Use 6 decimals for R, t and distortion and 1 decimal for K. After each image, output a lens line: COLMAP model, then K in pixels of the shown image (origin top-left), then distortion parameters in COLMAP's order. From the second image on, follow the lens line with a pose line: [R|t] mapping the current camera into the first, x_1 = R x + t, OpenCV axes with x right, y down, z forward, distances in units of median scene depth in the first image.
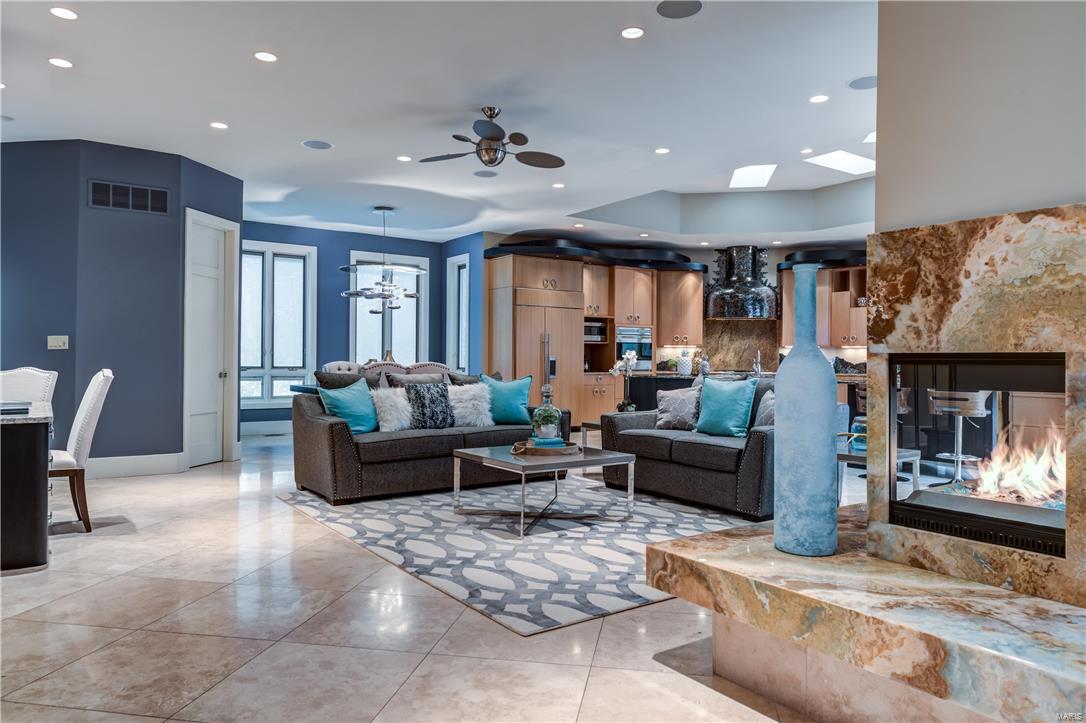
lens RADIAL K [[716.0, 0, 550.3], [0, 716.0, 358.1], [0, 0, 1]] dist [0.000817, 0.000035]
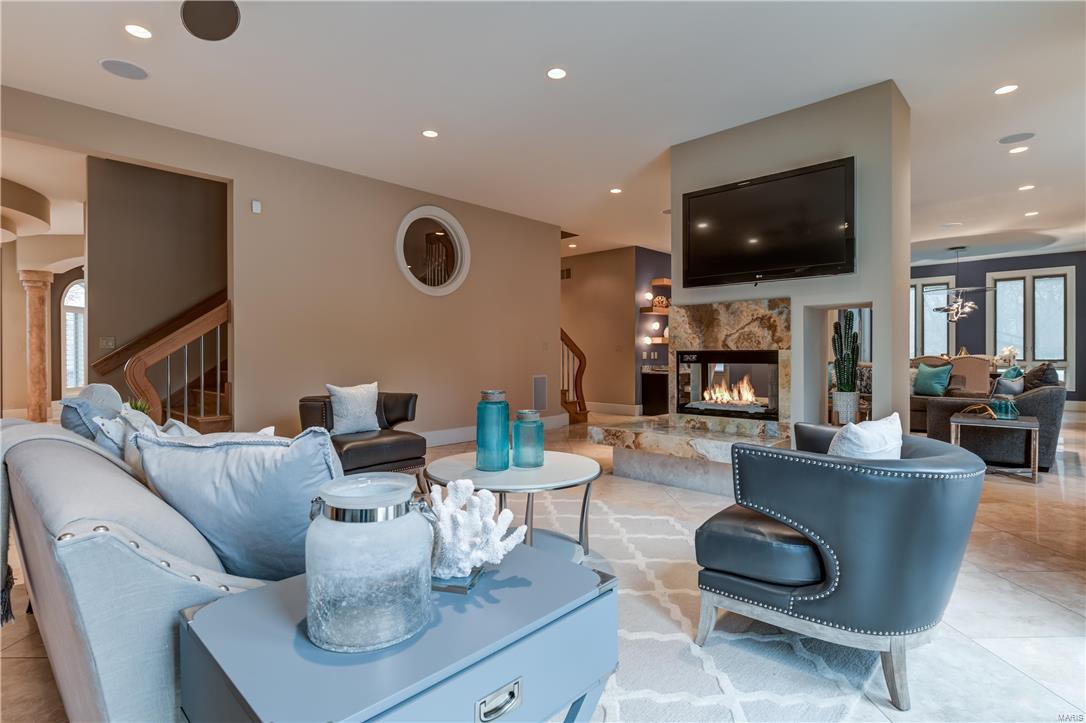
lens RADIAL K [[543.9, 0, 549.2], [0, 543.9, 358.5], [0, 0, 1]] dist [0.013430, -0.000320]
pose [[0.200716, -0.000025, -0.979650, 0.962933], [0.006878, 0.999975, 0.001384, 0.006223], [0.979625, -0.007016, 0.200711, -0.025820]]
